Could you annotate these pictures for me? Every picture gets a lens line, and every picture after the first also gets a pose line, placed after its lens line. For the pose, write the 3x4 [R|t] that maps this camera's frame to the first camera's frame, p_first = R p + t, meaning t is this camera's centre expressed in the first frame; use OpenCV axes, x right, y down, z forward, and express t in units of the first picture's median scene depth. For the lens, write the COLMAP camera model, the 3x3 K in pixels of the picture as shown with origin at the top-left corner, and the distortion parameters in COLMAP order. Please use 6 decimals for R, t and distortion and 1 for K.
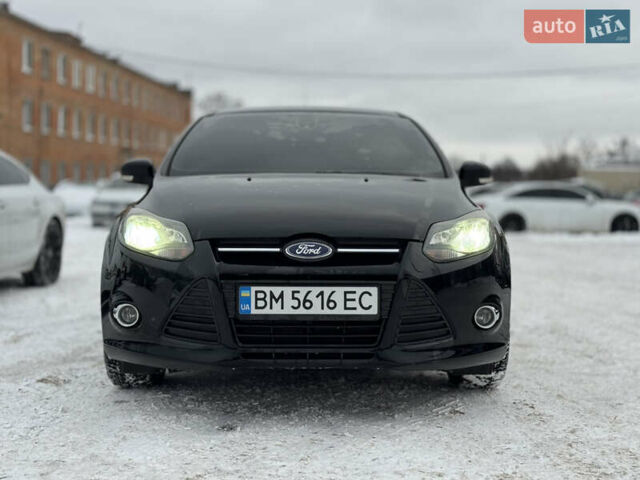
lens RADIAL K [[978.2, 0, 320.0], [0, 978.2, 240.0], [0, 0, 1]] dist [0.180559, 0.017048]
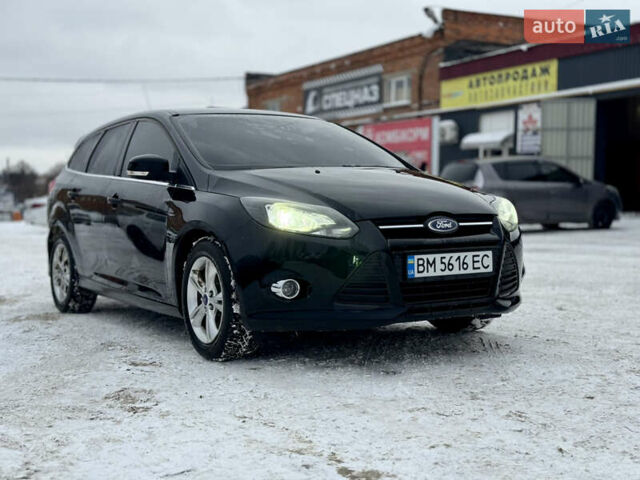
lens RADIAL K [[978.2, 0, 320.0], [0, 978.2, 240.0], [0, 0, 1]] dist [0.180559, 0.017048]
pose [[0.848621, -0.045375, 0.527052, -0.825620], [0.047932, 0.998812, 0.008813, 0.011359], [-0.526826, 0.017784, 0.849787, 0.006311]]
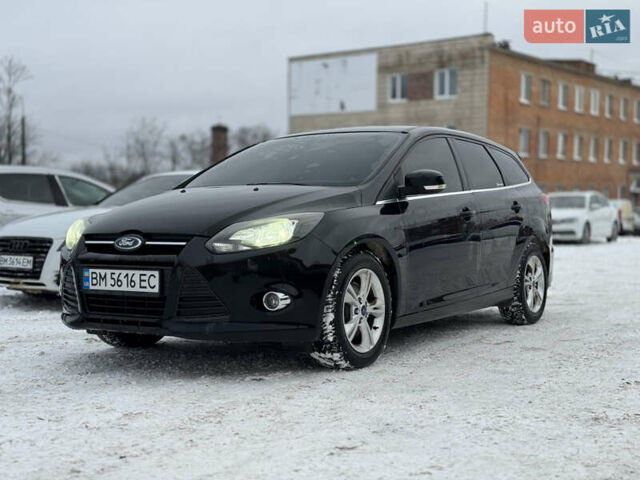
lens RADIAL K [[978.2, 0, 320.0], [0, 978.2, 240.0], [0, 0, 1]] dist [0.180559, 0.017048]
pose [[0.825277, 0.005464, -0.564701, 0.961630], [-0.019656, 0.999625, -0.019053, 0.027524], [0.564385, 0.026824, 0.825076, 0.052986]]
